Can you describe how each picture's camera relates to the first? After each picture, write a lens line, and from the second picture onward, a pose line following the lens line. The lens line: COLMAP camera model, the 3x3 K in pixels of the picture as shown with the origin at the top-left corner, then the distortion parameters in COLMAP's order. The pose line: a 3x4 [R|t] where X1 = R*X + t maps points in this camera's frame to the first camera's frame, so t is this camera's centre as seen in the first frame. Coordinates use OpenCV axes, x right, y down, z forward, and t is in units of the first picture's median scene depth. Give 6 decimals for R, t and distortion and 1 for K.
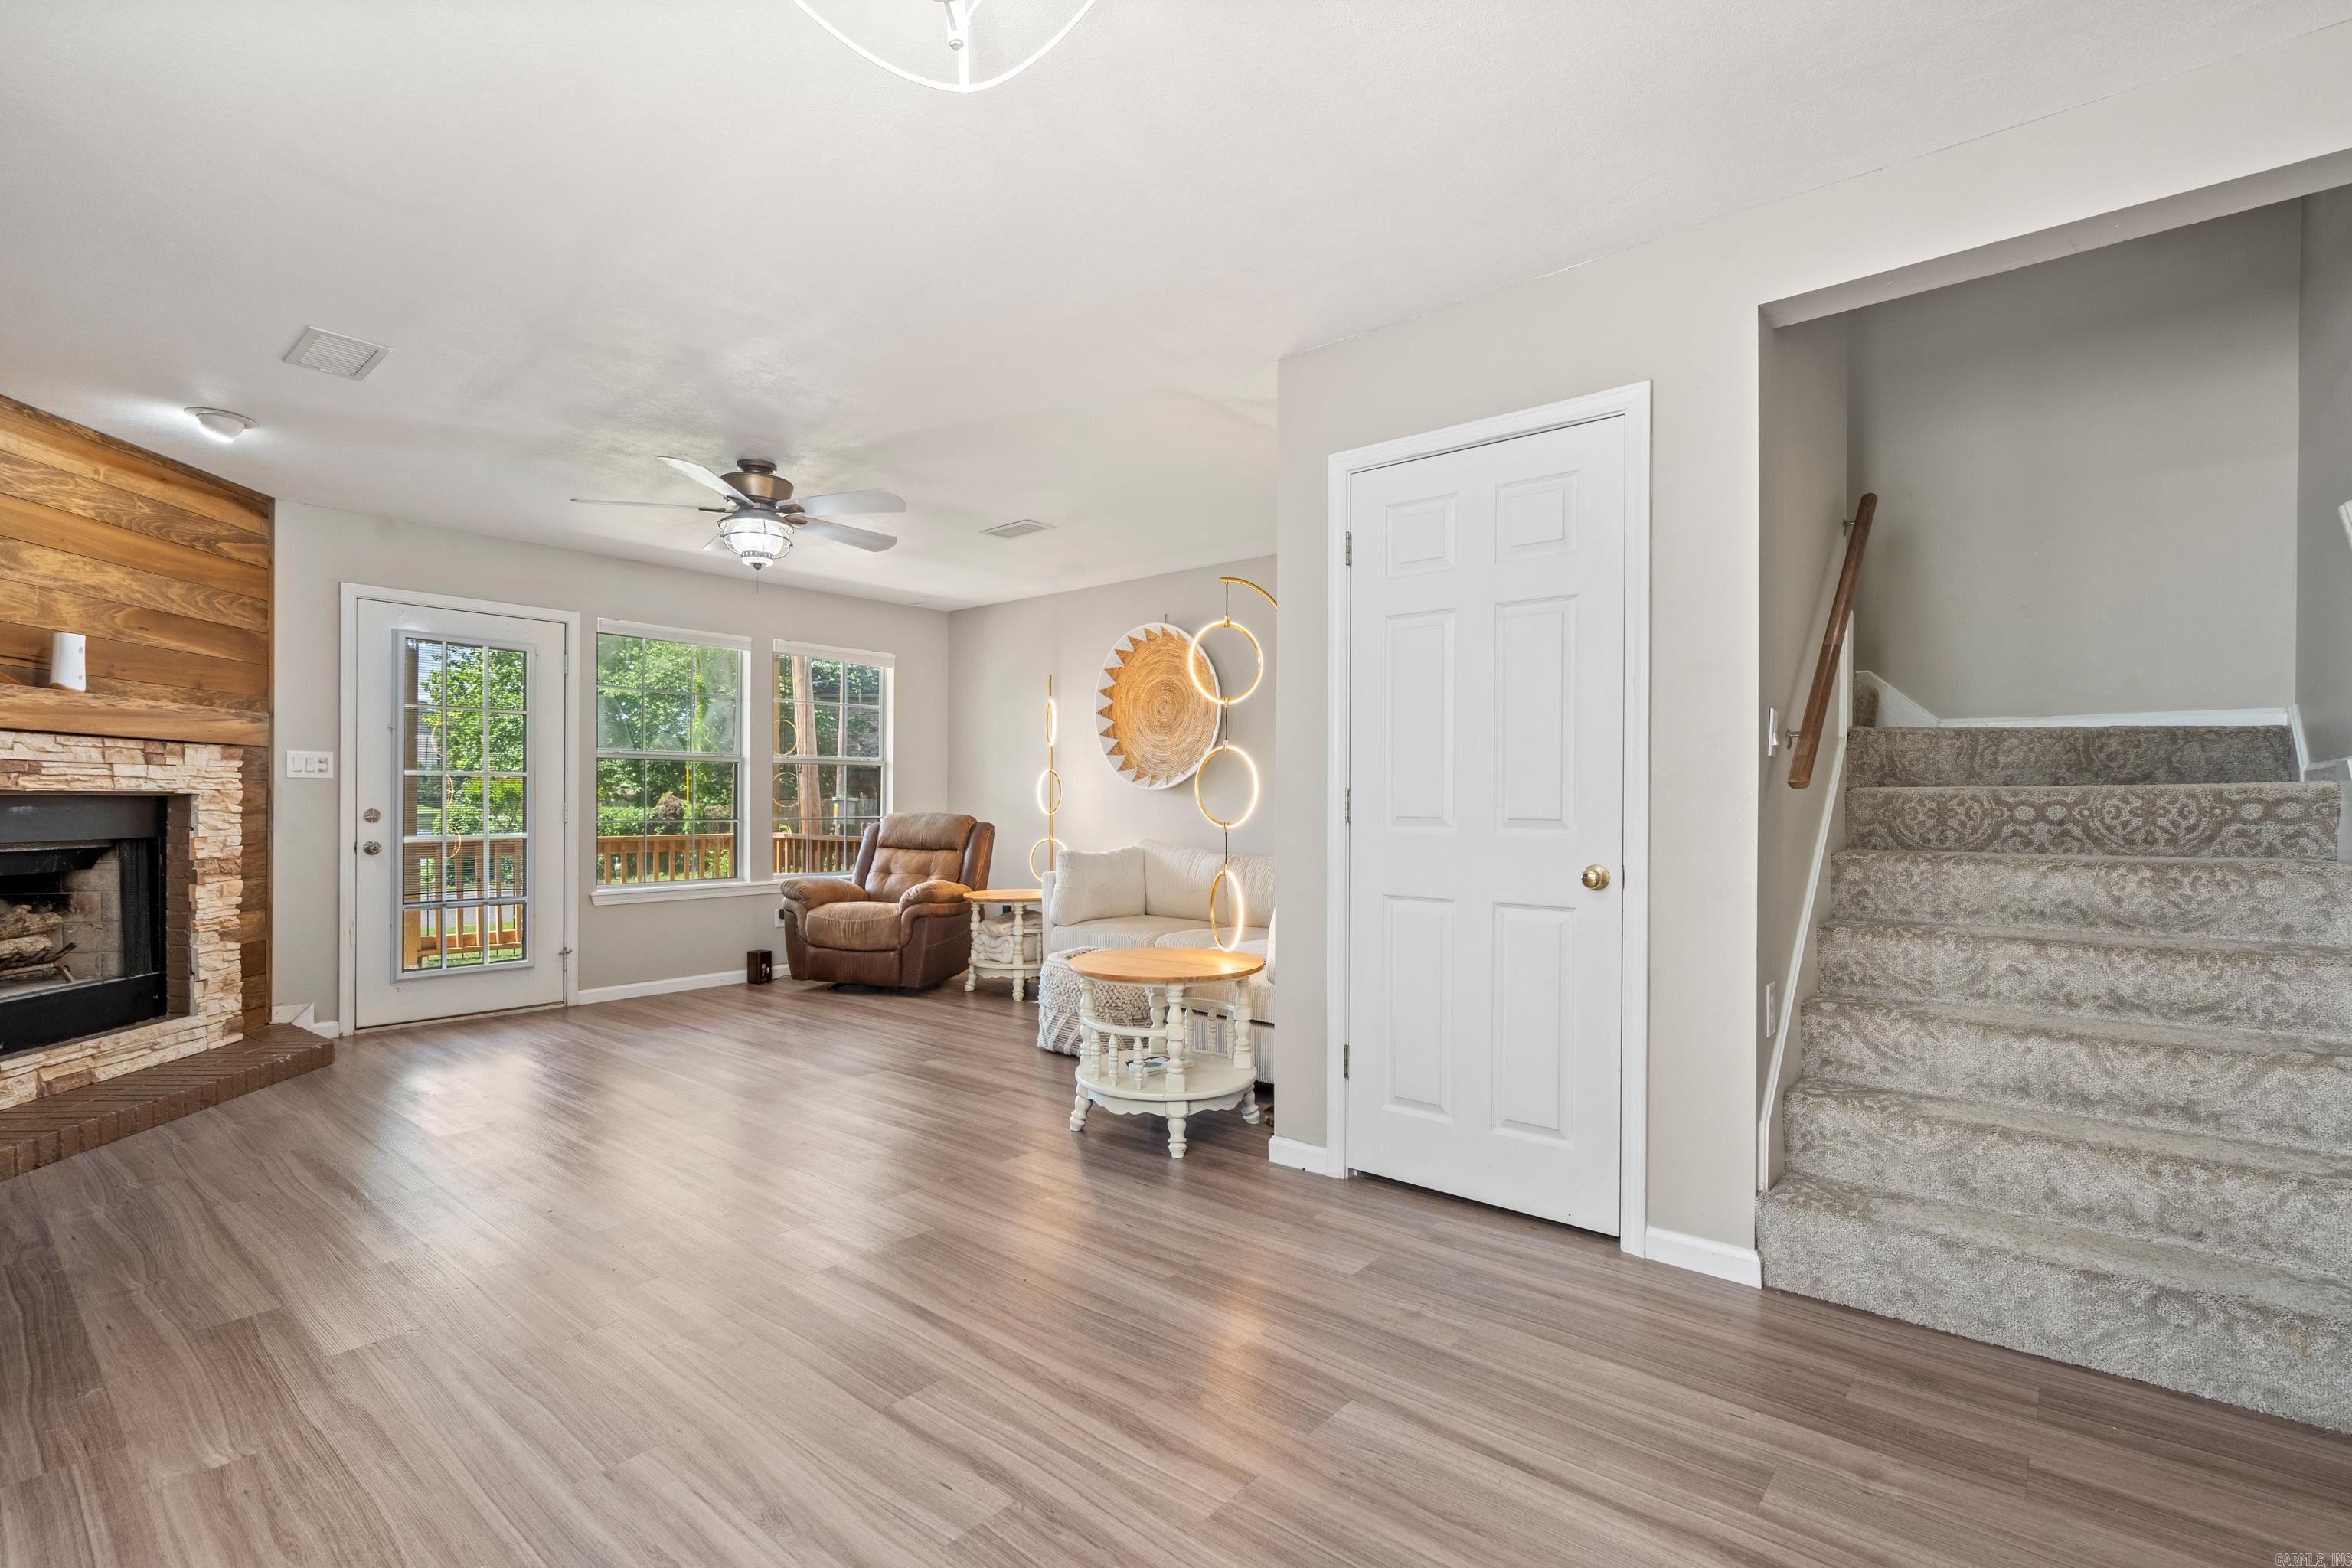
lens RADIAL K [[1071.4, 0, 1151.0], [0, 1071.4, 806.6], [0, 0, 1]] dist [-0.006554, 0.003317]
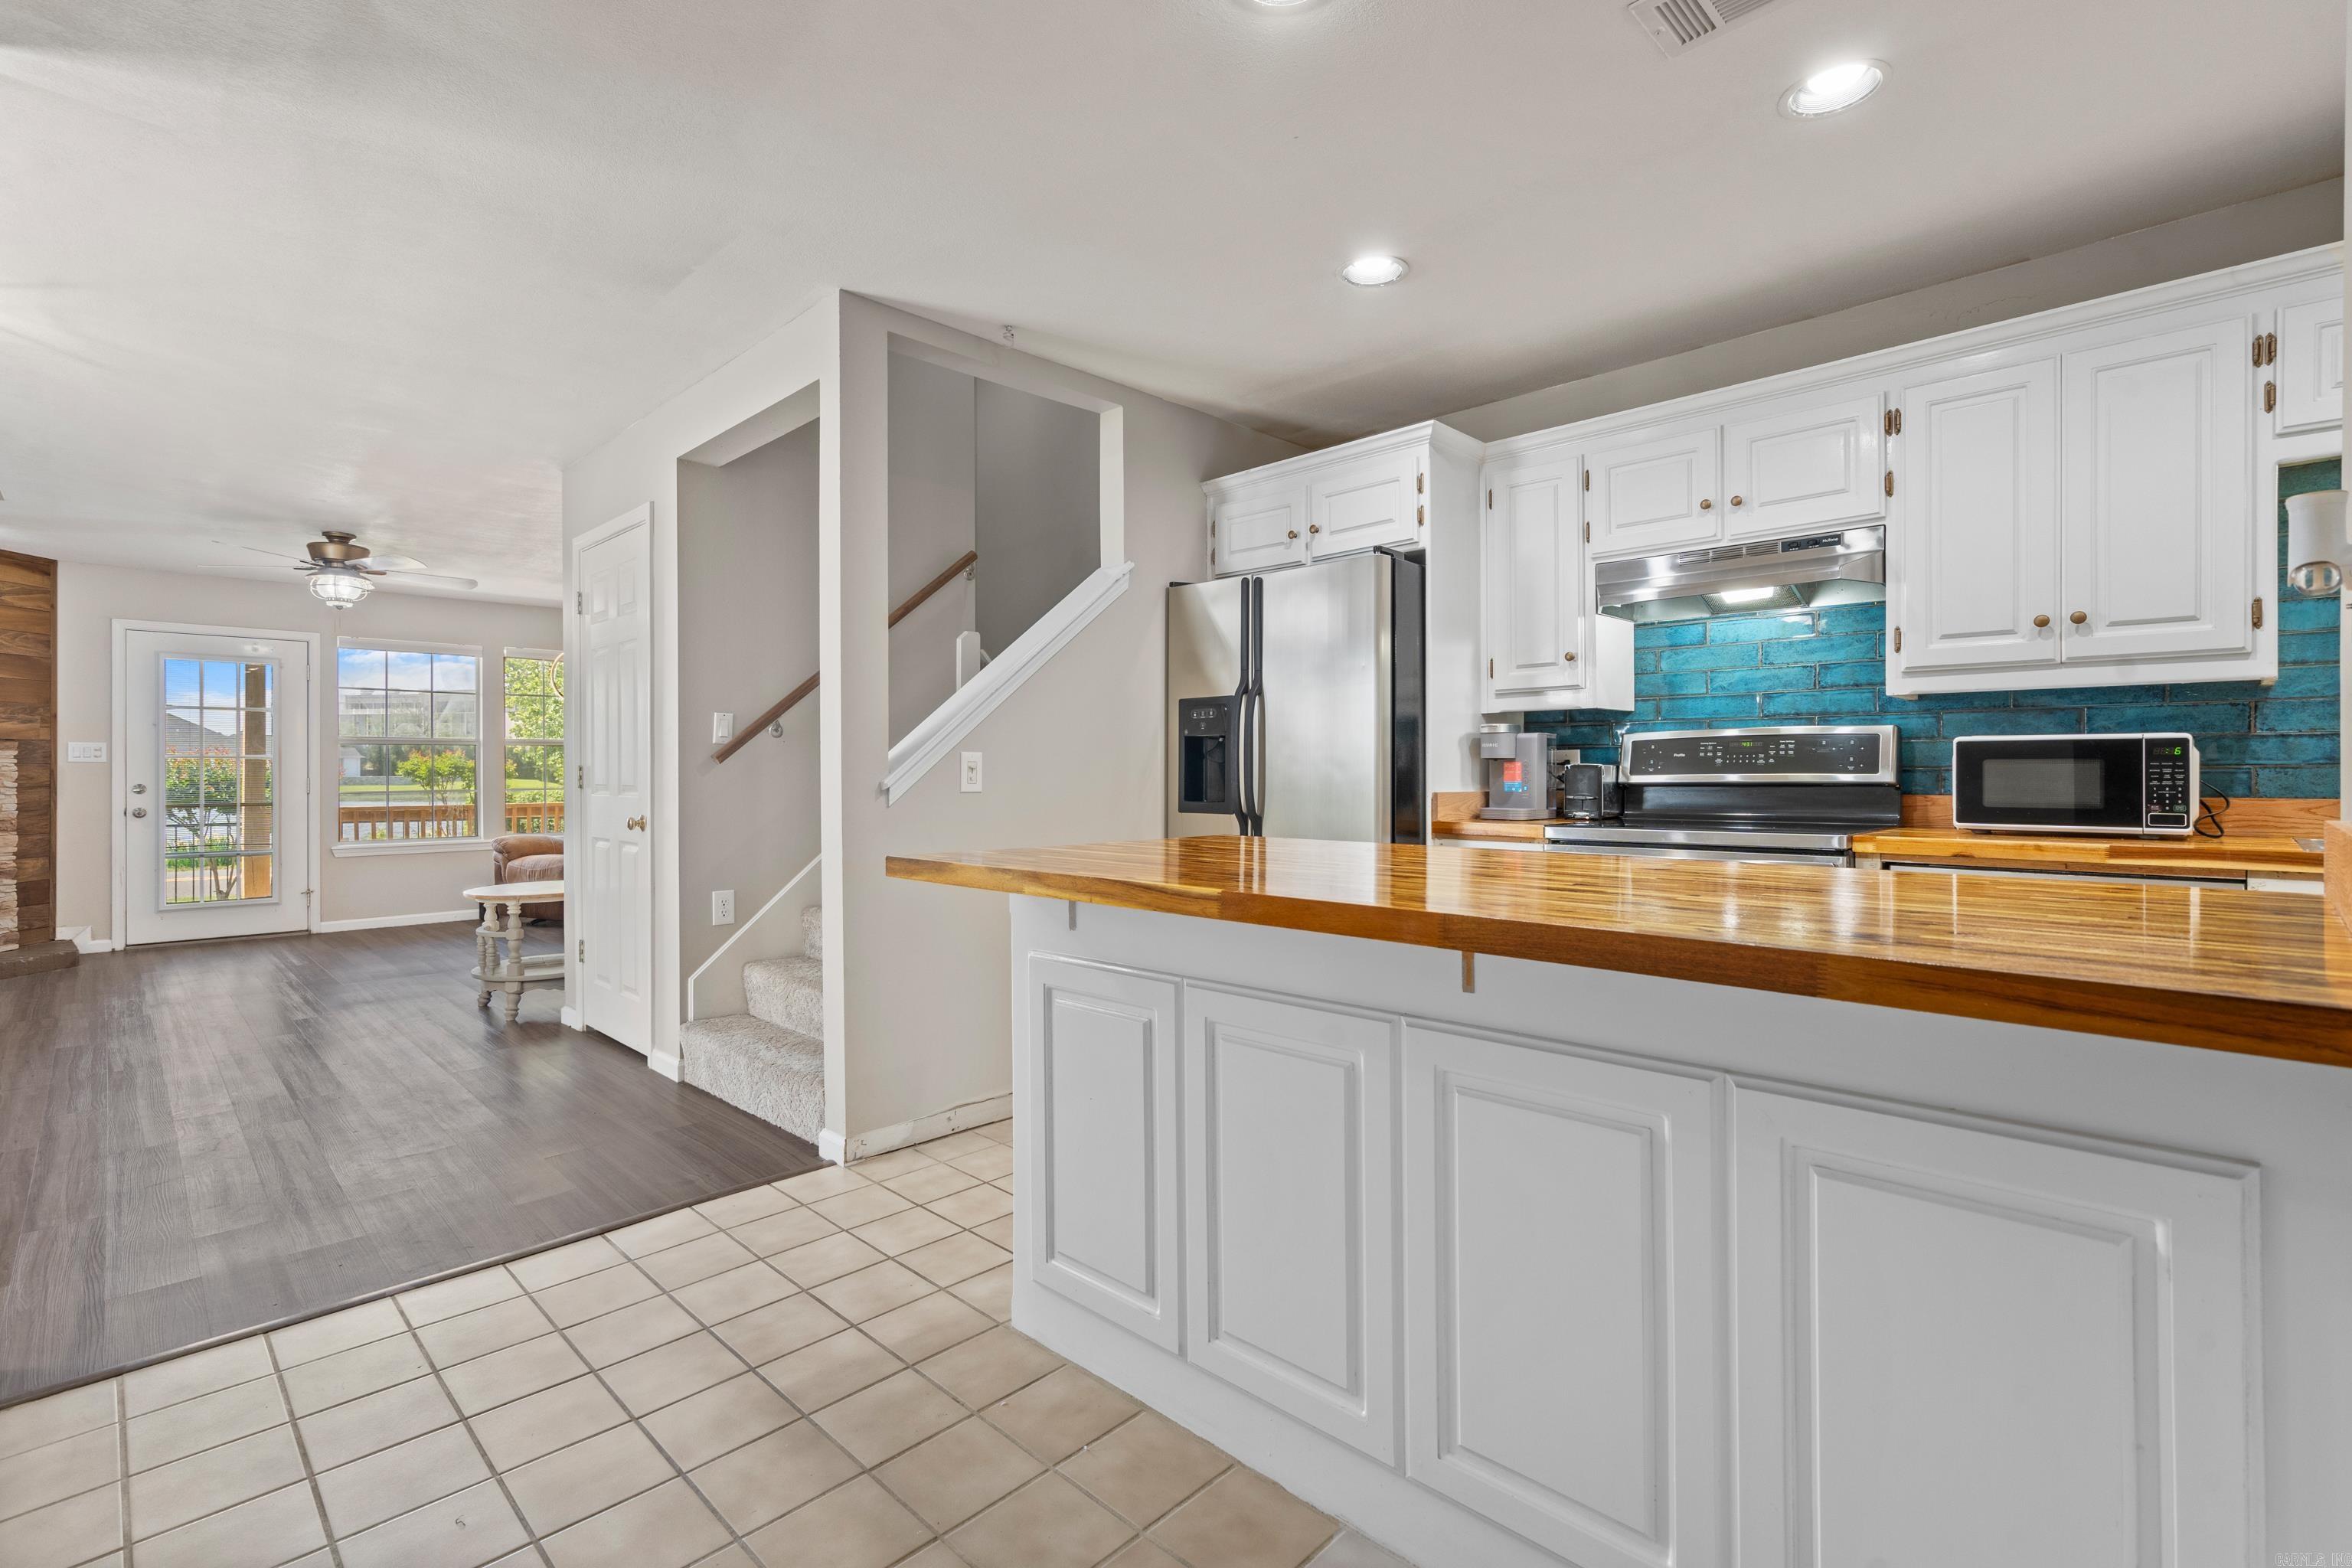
lens RADIAL K [[1071.4, 0, 1159.9], [0, 1071.4, 768.1], [0, 0, 1]] dist [-0.006554, 0.003317]
pose [[0.996783, -0.007924, -0.079758, 0.803751], [0.007270, 0.999938, -0.008479, 0.003294], [0.079820, 0.007872, 0.996778, -0.298568]]
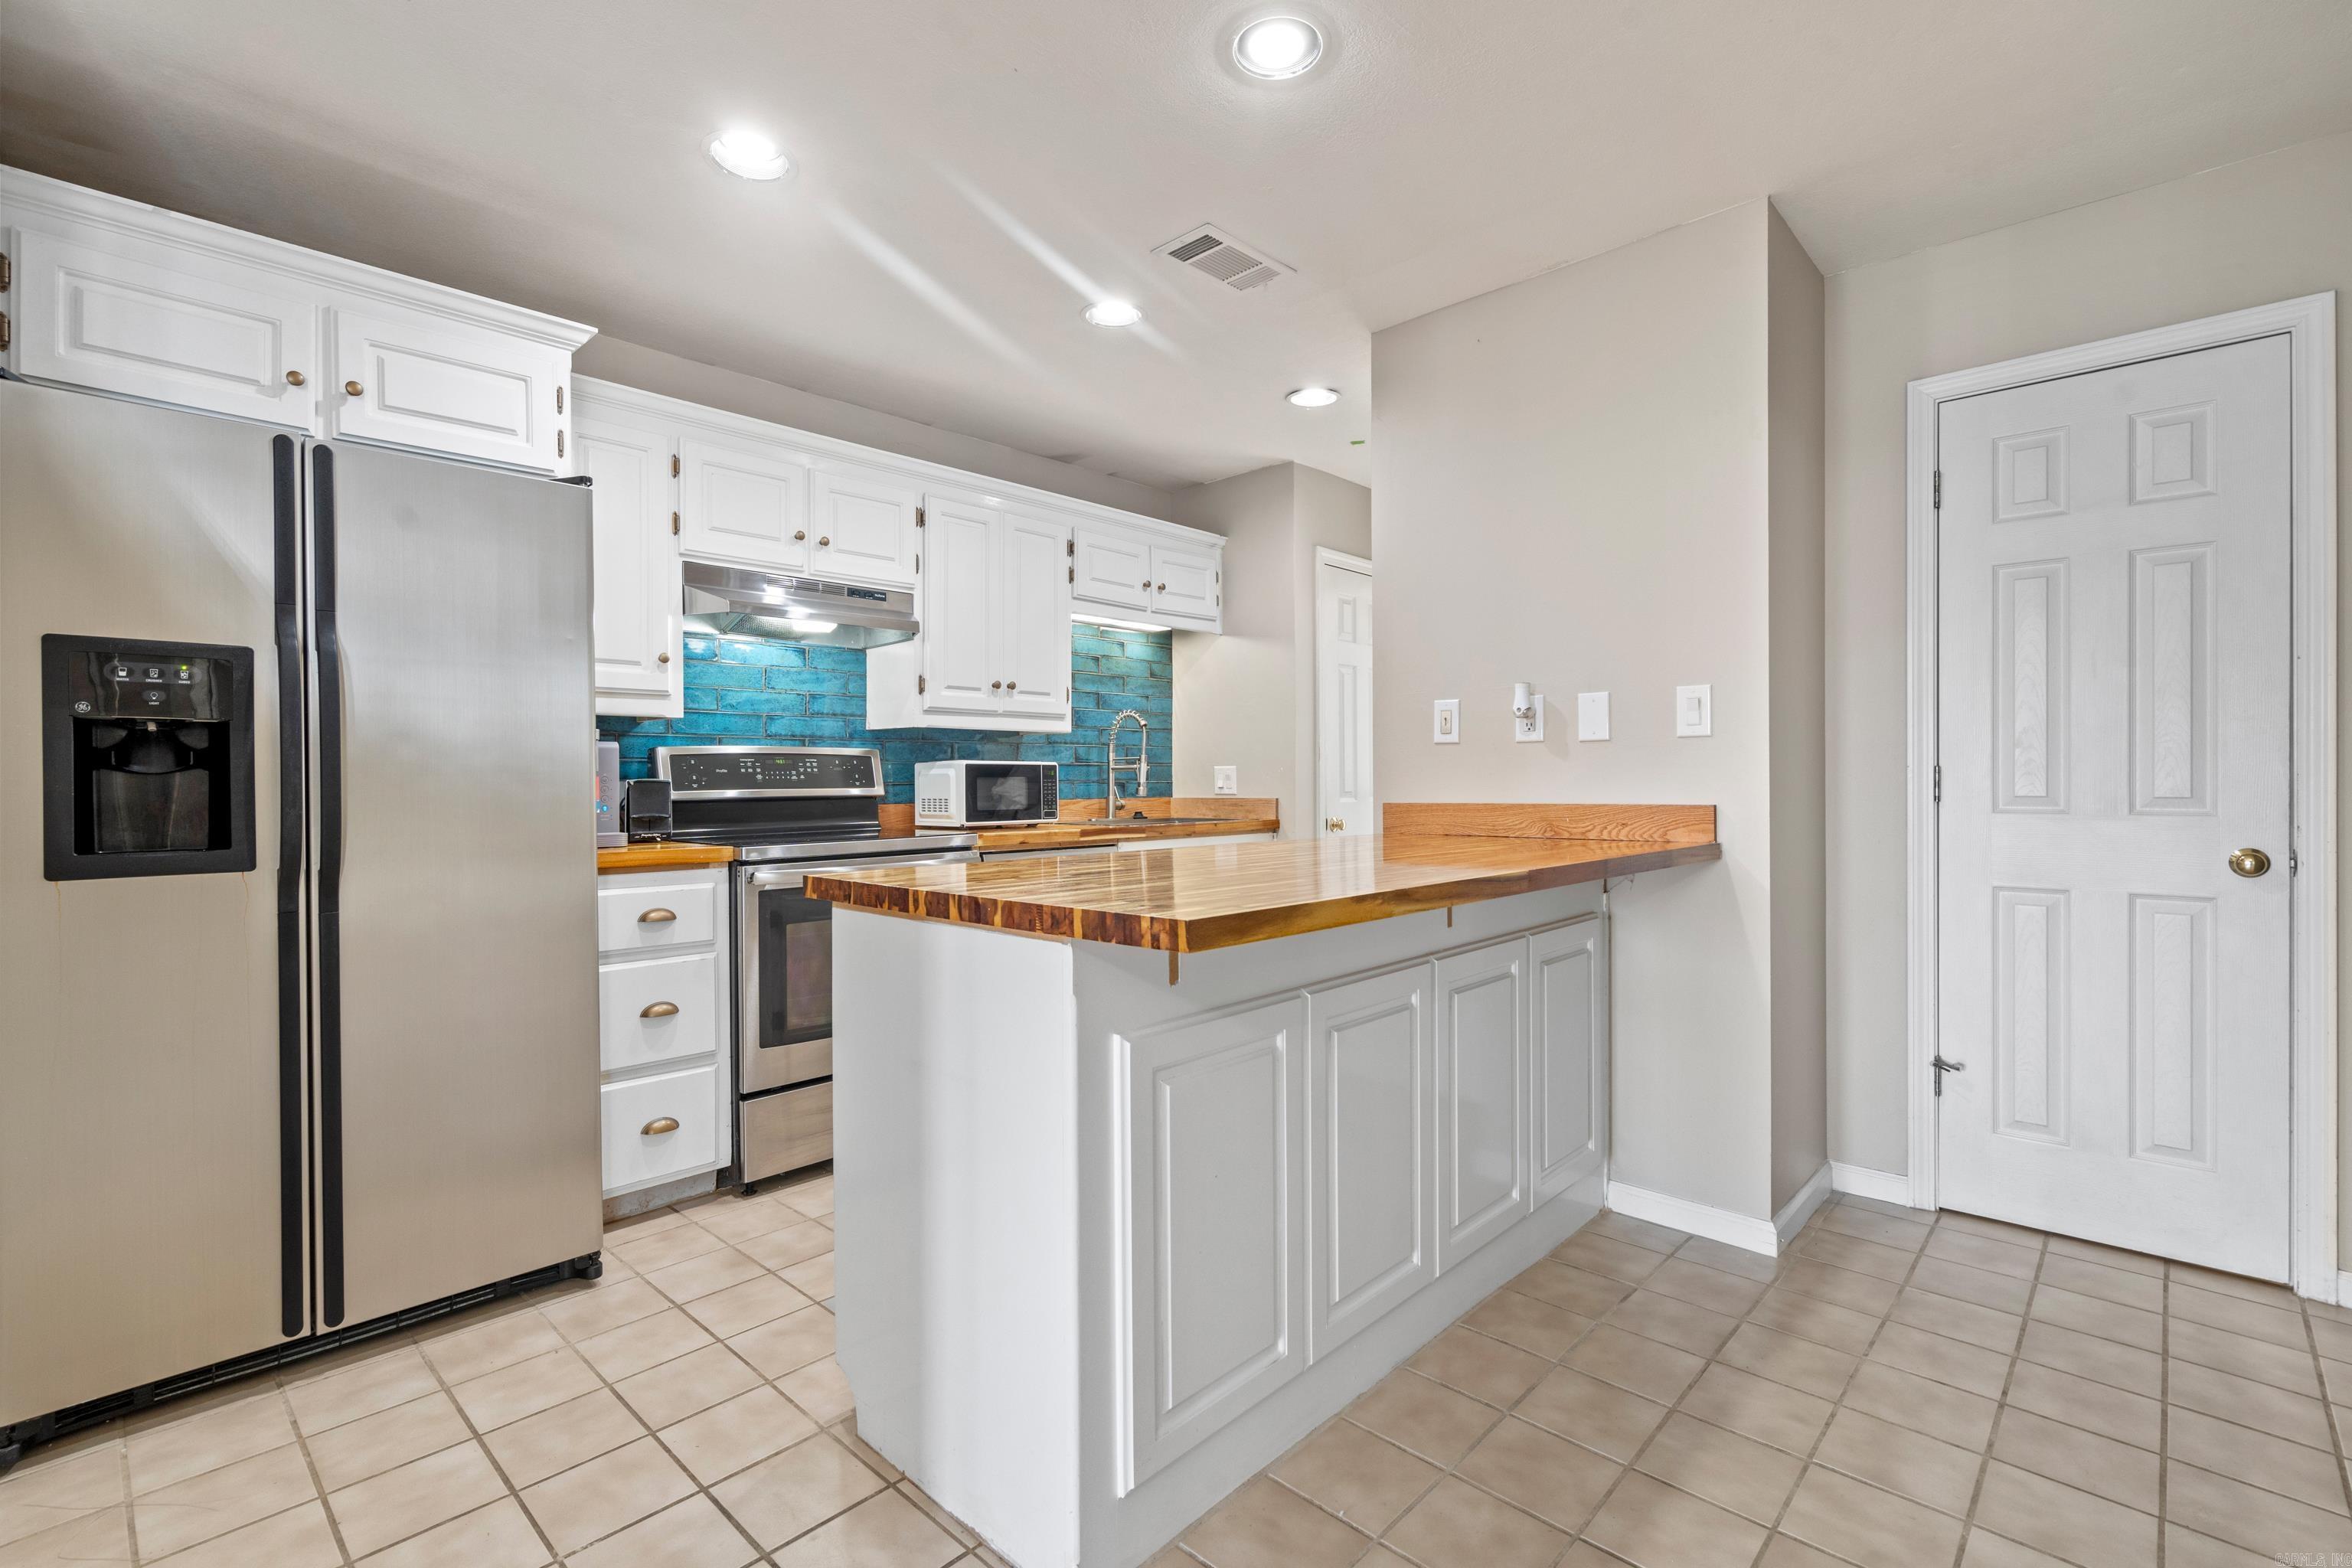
lens RADIAL K [[1071.4, 0, 1166.9], [0, 1071.4, 783.8], [0, 0, 1]] dist [-0.006554, 0.003317]
pose [[0.057737, -0.006604, 0.998310, 0.353995], [0.011680, 0.999914, 0.005939, -0.001528], [-0.998263, 0.011317, 0.057810, 0.152693]]
